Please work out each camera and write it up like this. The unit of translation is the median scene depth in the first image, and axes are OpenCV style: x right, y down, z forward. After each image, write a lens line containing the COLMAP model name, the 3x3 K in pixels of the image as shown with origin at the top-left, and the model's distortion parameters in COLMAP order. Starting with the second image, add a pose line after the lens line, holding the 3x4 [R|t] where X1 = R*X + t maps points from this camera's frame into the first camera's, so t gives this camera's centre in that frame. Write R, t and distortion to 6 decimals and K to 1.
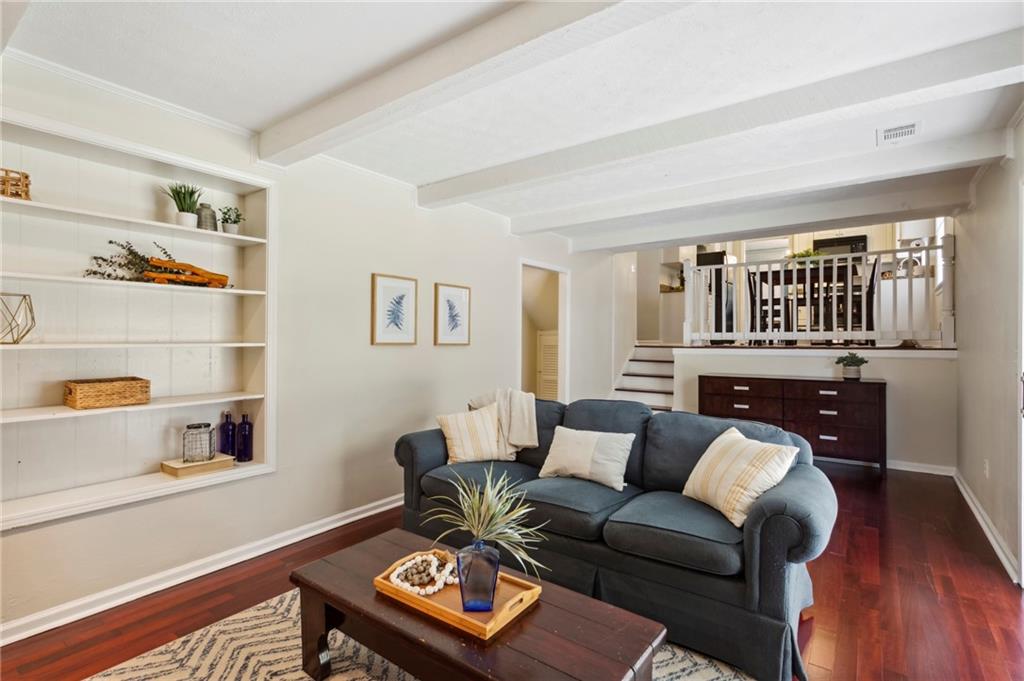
lens RADIAL K [[493.2, 0, 510.9], [0, 493.2, 340.5], [0, 0, 1]] dist [0.007462, -0.000891]
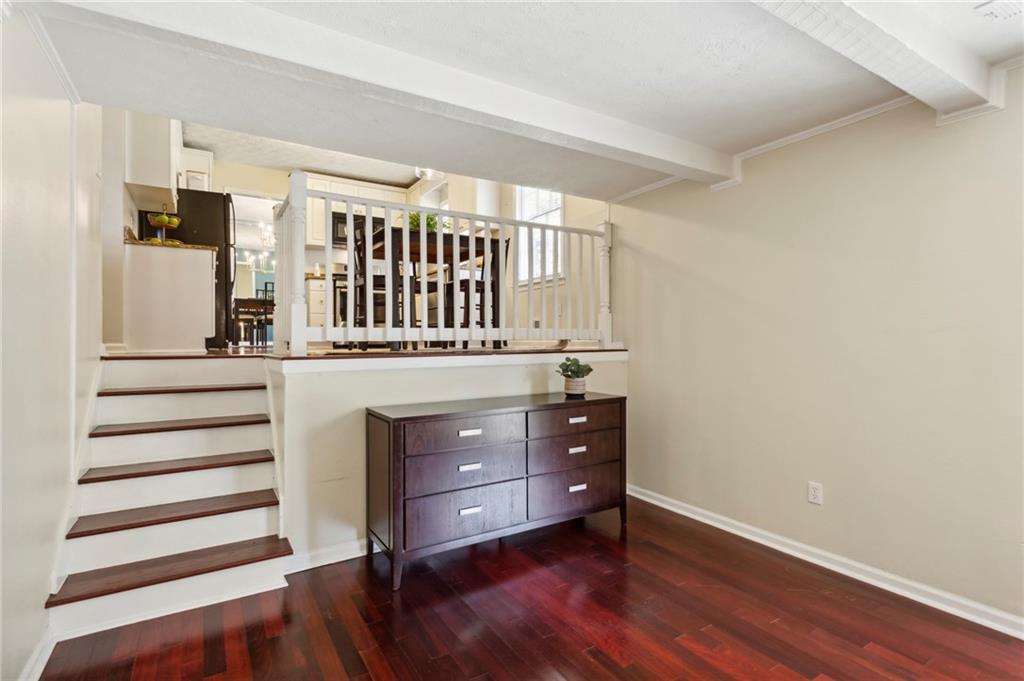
lens RADIAL K [[493.2, 0, 509.2], [0, 493.2, 335.0], [0, 0, 1]] dist [0.007462, -0.000891]
pose [[0.376286, -0.001567, 0.926502, -0.009859], [0.003364, 0.999994, 0.000325, -0.009180], [-0.926497, 0.002994, 0.376289, 0.745917]]
